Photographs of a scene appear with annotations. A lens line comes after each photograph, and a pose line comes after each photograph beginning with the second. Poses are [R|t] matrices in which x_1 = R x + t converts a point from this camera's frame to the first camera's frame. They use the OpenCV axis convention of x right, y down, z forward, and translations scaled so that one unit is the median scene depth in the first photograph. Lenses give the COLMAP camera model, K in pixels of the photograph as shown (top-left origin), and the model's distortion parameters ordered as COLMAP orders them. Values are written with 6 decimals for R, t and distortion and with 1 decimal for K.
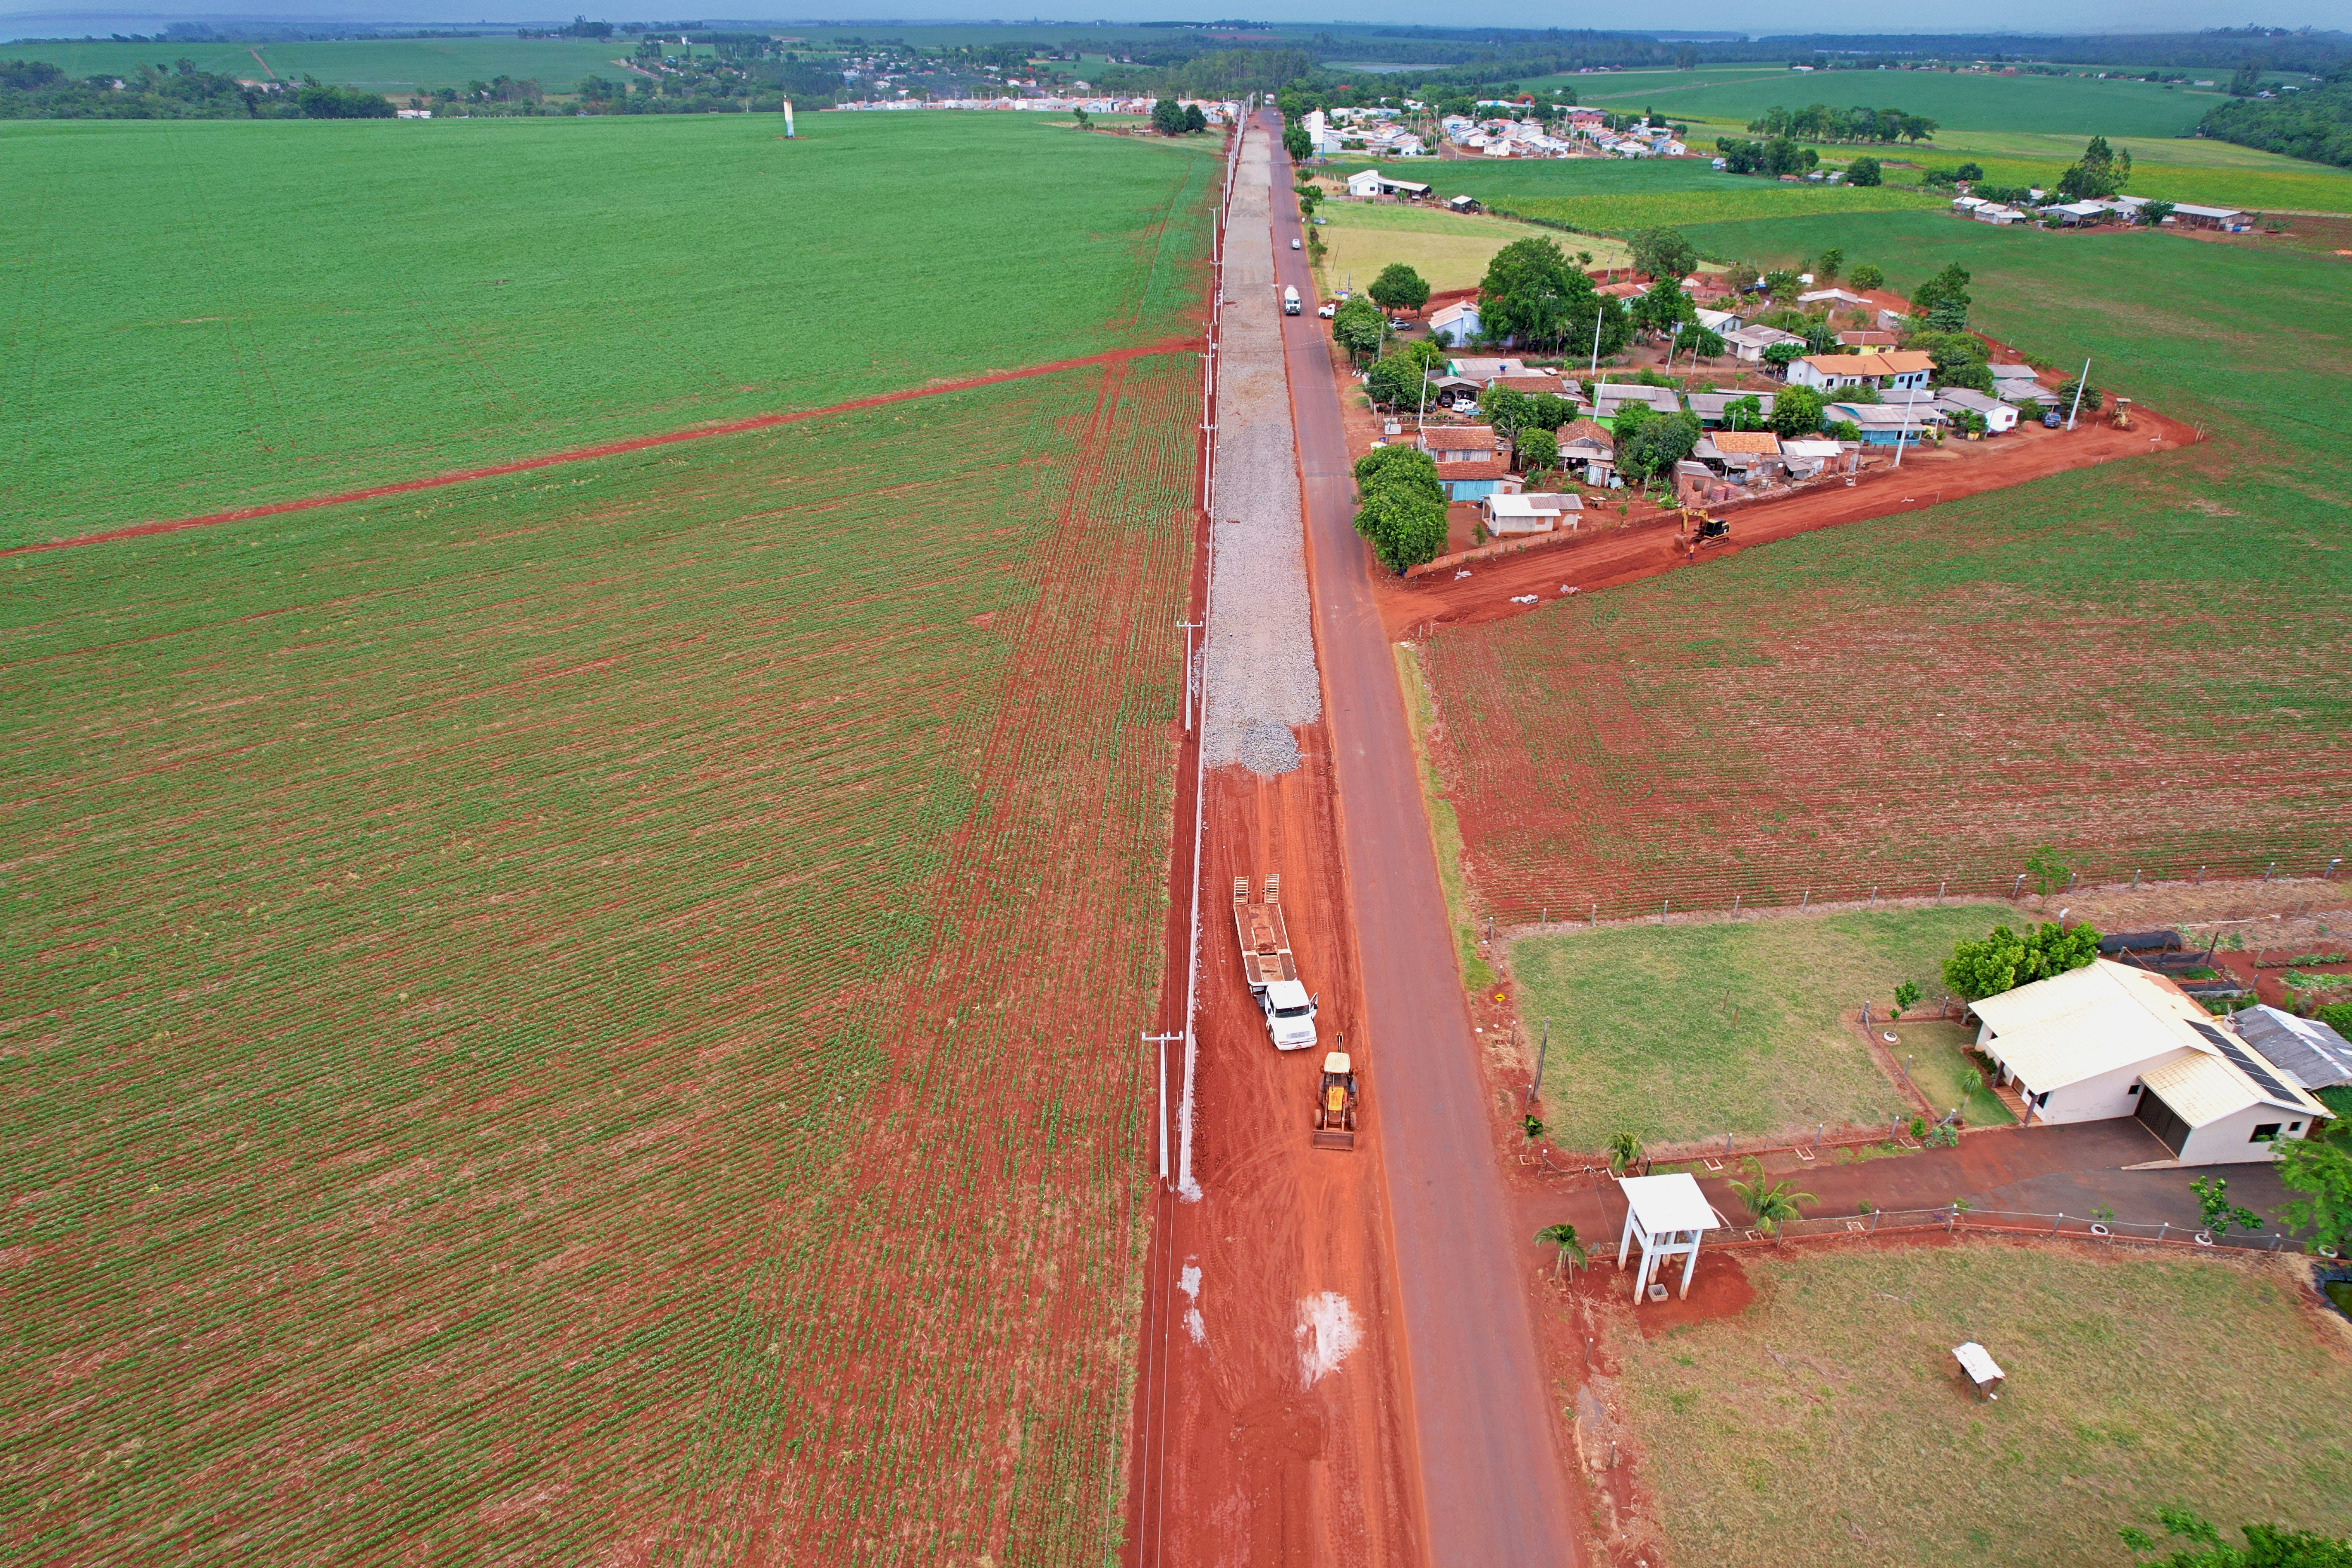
lens RADIAL K [[1533.4, 0, 1176.0], [0, 1533.4, 784.0], [0, 0, 1]] dist [-0.073505, 0.078344]
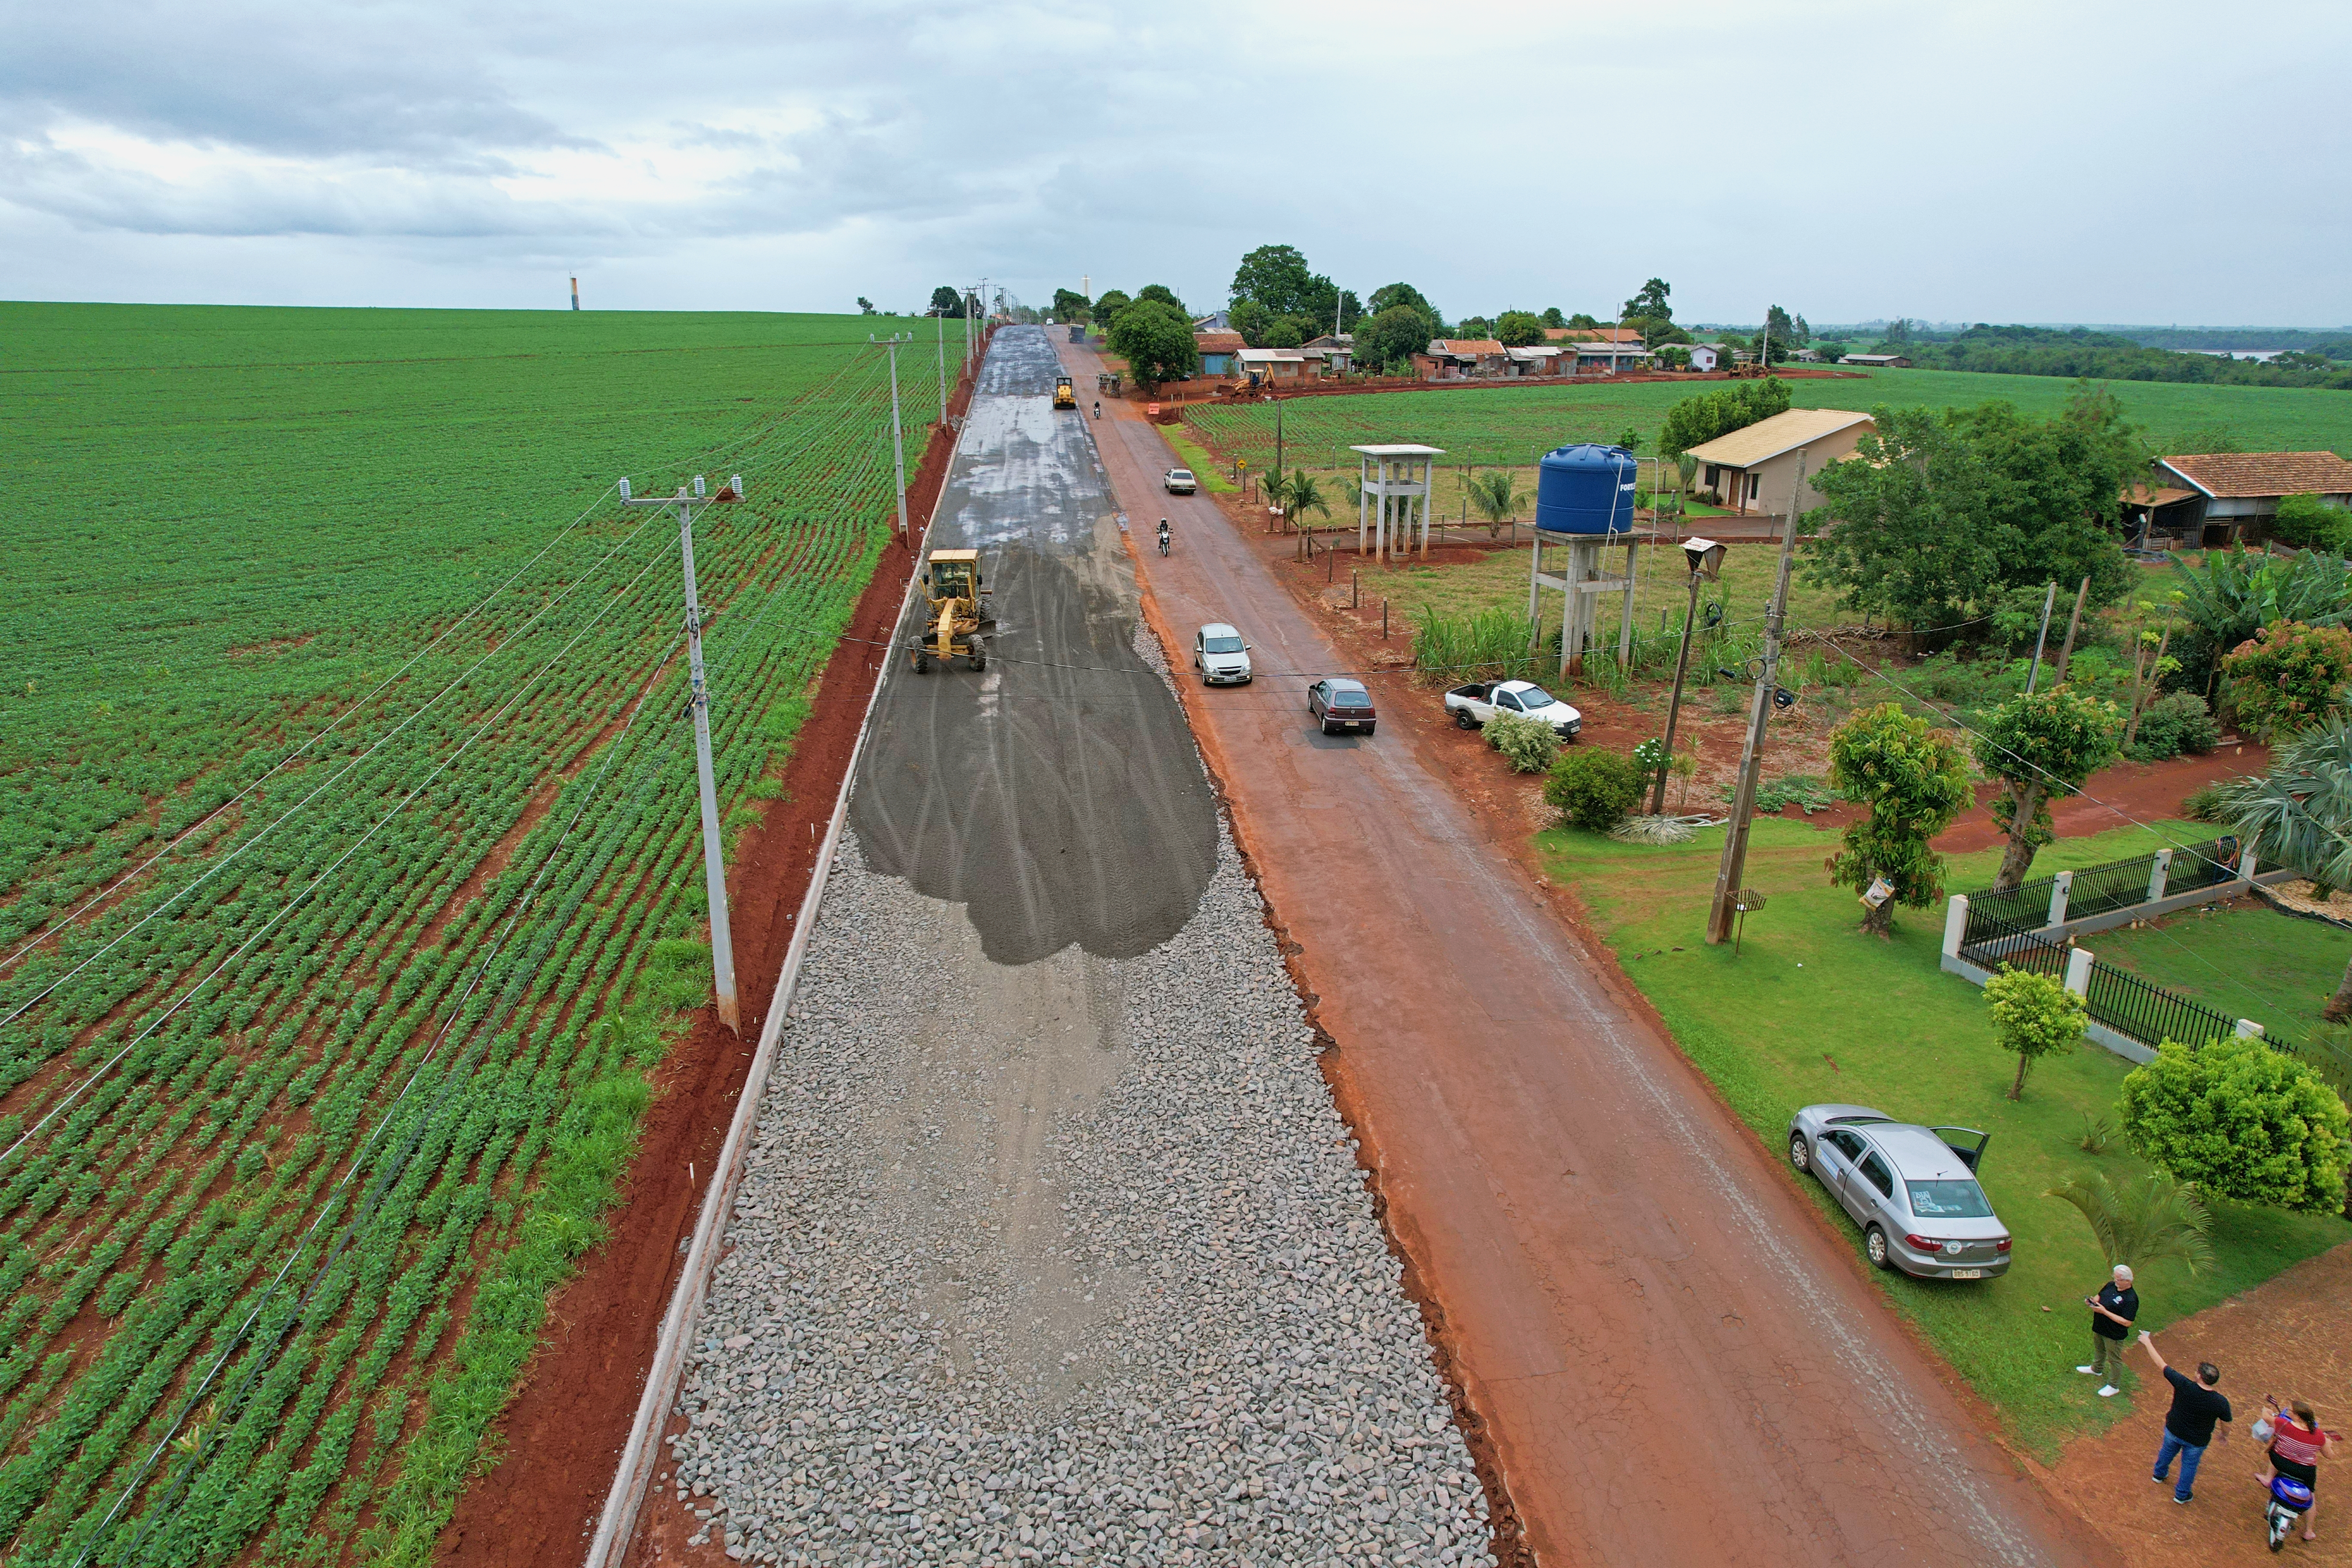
lens RADIAL K [[1533.4, 0, 1176.0], [0, 1533.4, 784.0], [0, 0, 1]] dist [-0.073505, 0.078344]
pose [[0.990982, -0.043534, 0.126727, 0.012031], [0.065083, 0.983081, -0.171219, 0.210284], [-0.117129, 0.177923, 0.977049, 0.018593]]
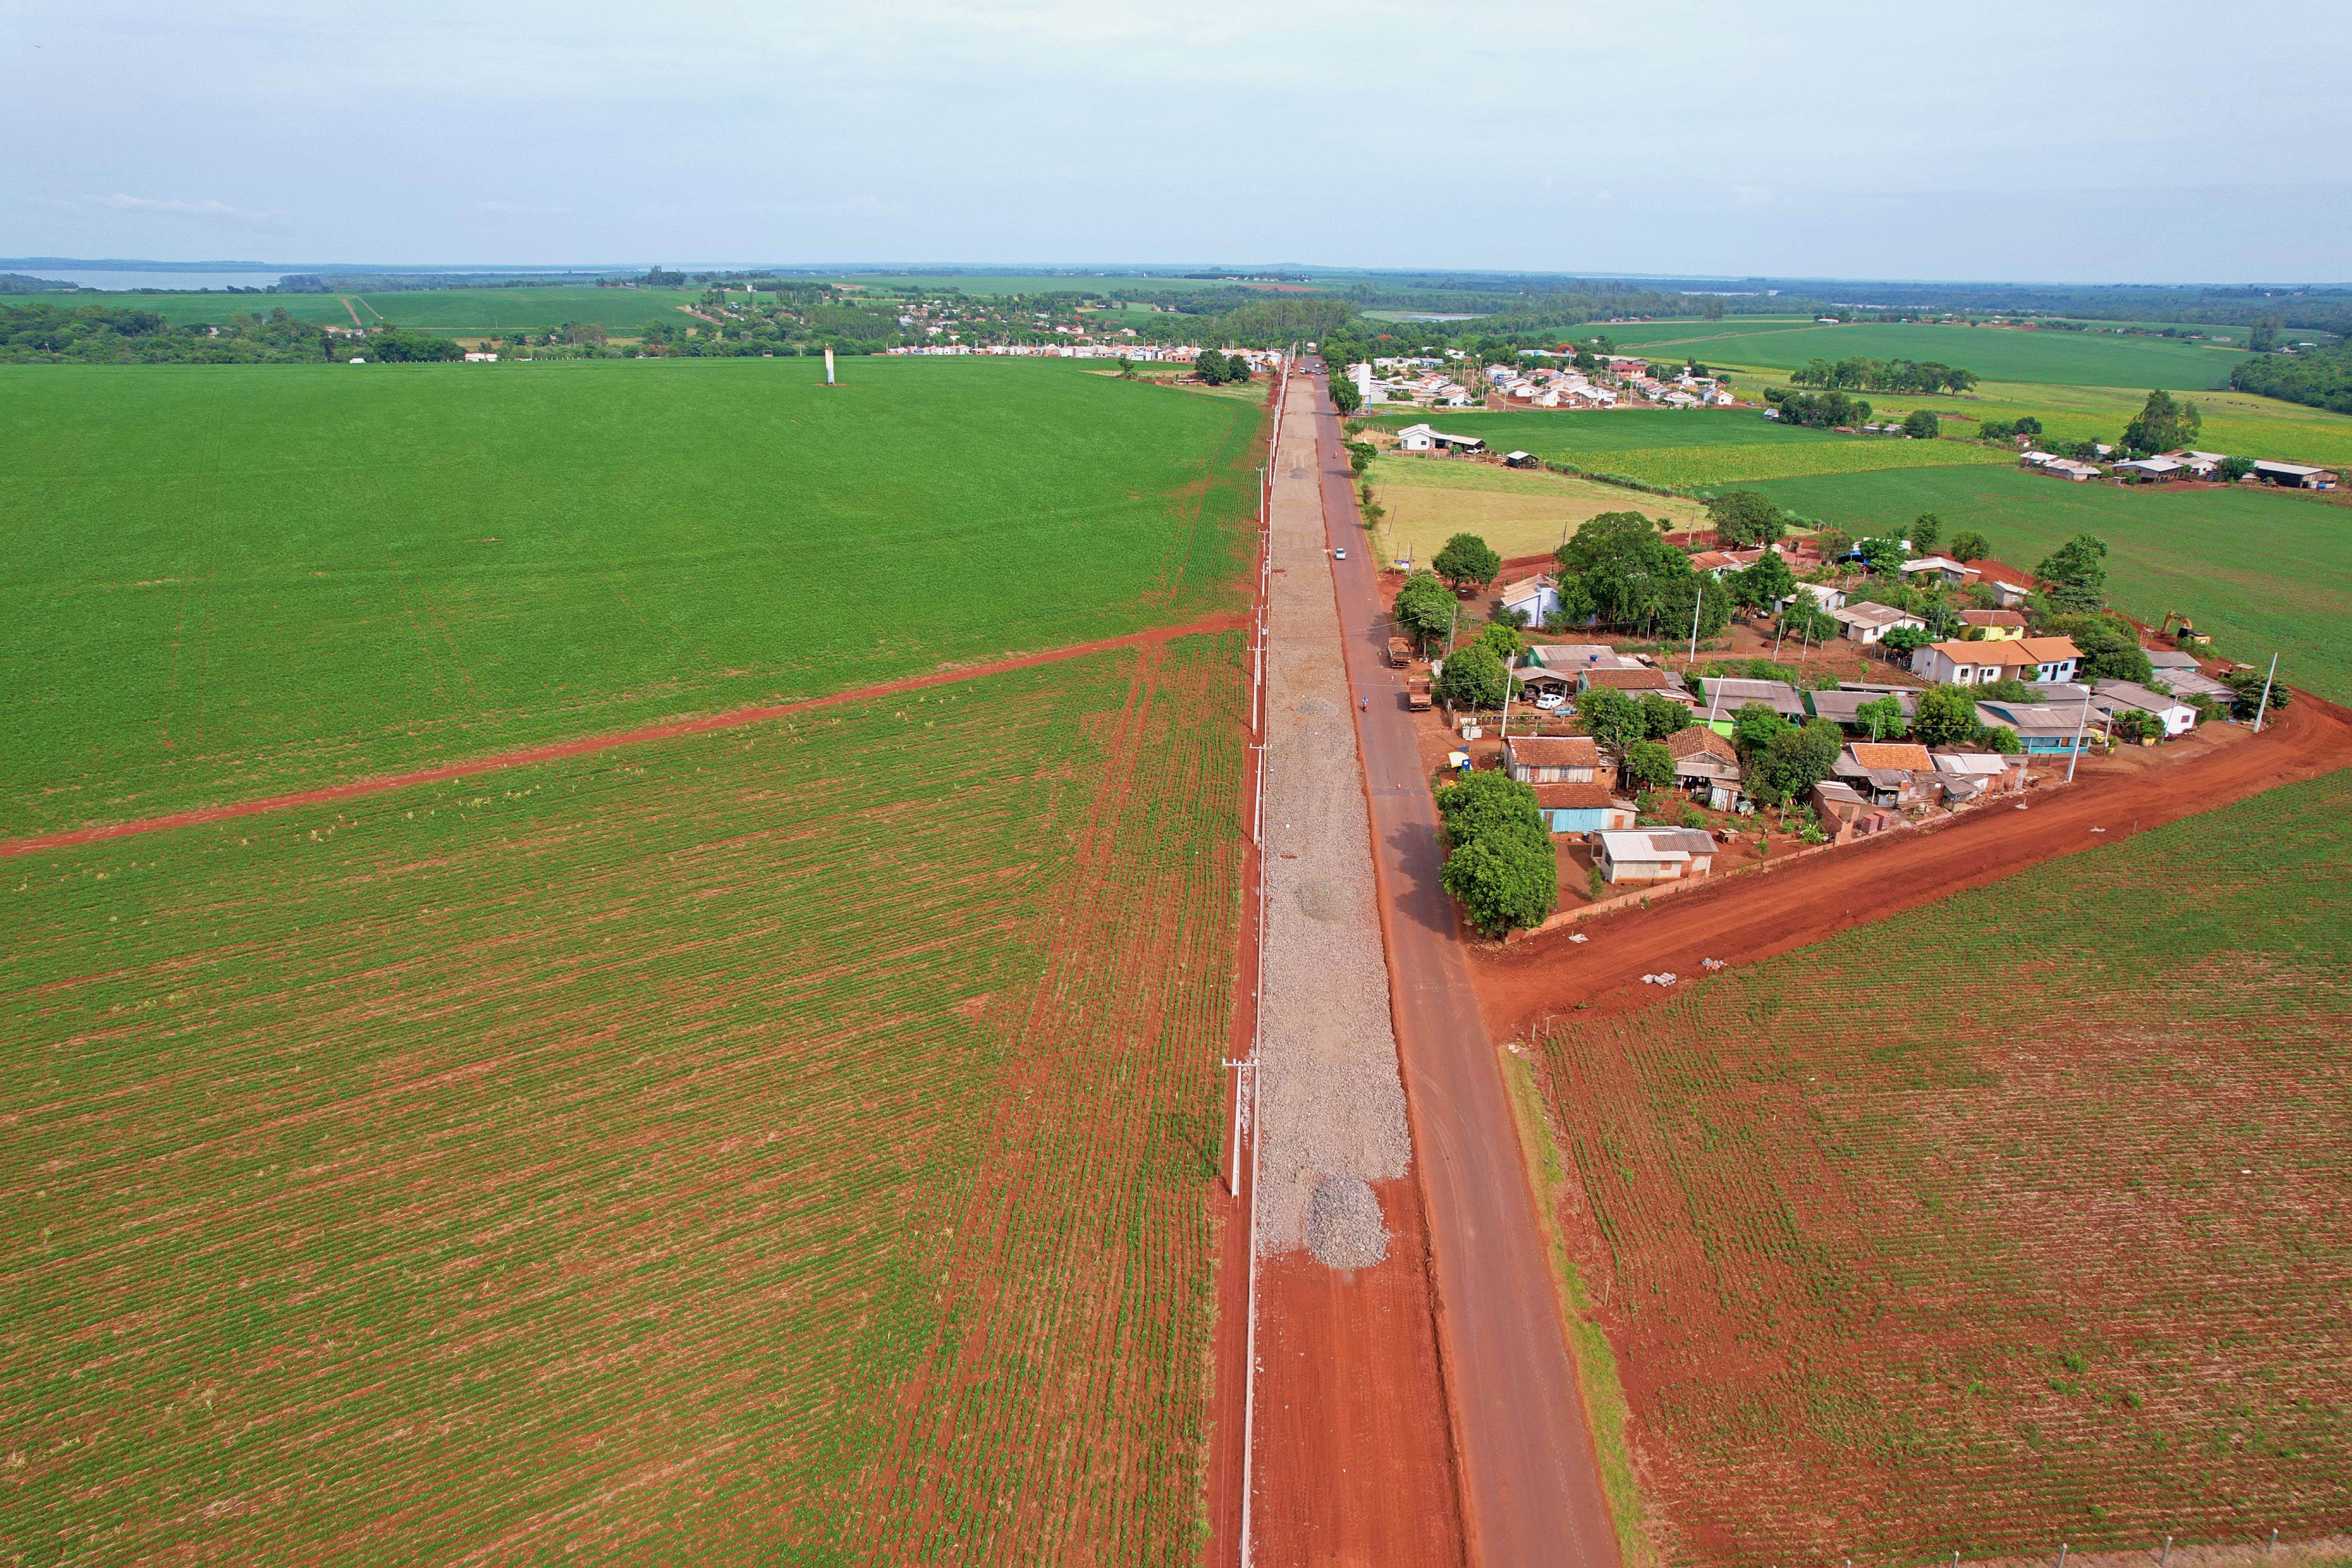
lens RADIAL K [[1533.4, 0, 1176.0], [0, 1533.4, 784.0], [0, 0, 1]] dist [-0.073505, 0.078344]
pose [[0.999630, 0.012408, -0.024189, -0.003042], [-0.015730, 0.989687, -0.142377, -0.069757], [0.022173, 0.142705, 0.989517, 0.131087]]
